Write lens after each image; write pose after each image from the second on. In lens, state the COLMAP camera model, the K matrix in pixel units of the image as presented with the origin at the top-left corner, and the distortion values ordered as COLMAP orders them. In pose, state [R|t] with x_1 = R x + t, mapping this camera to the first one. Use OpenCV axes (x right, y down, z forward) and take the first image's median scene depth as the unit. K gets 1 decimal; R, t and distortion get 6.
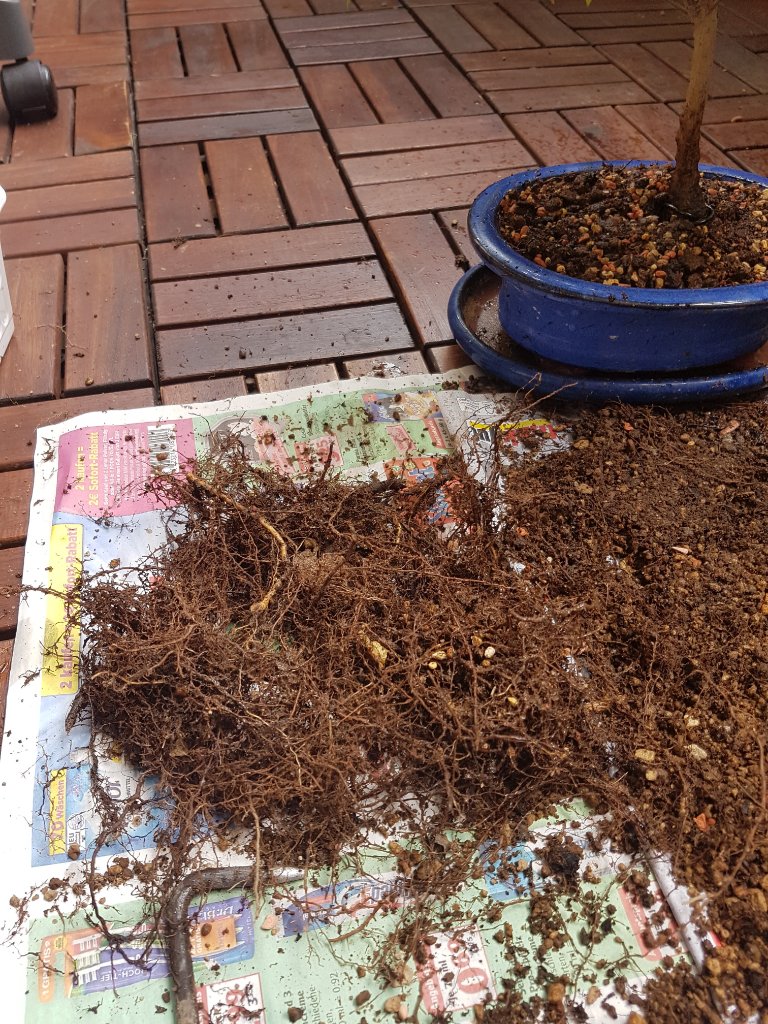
lens RADIAL K [[815.4, 0, 384.0], [0, 815.4, 512.0], [0, 0, 1]] dist [-0.004113, -0.003938]
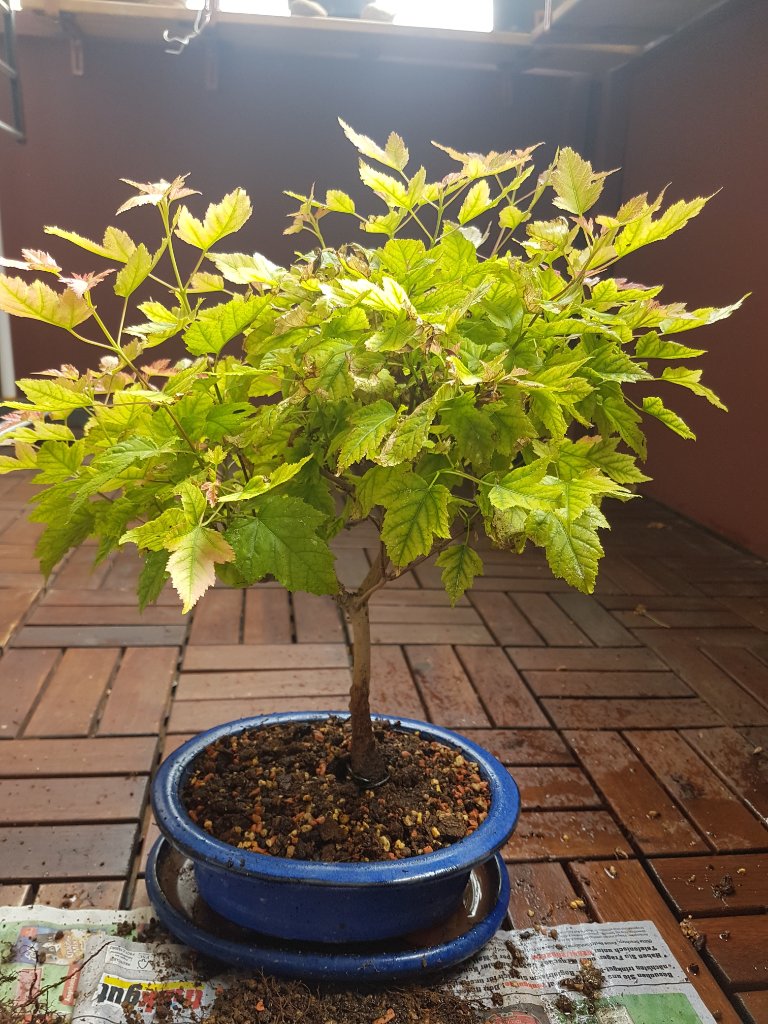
lens RADIAL K [[815.4, 0, 384.0], [0, 815.4, 512.0], [0, 0, 1]] dist [-0.004113, -0.003938]
pose [[0.990074, 0.065708, -0.124245, 0.441298], [-0.120825, 0.849511, -0.513550, -0.107775], [0.071803, 0.523464, 0.849017, -0.047718]]
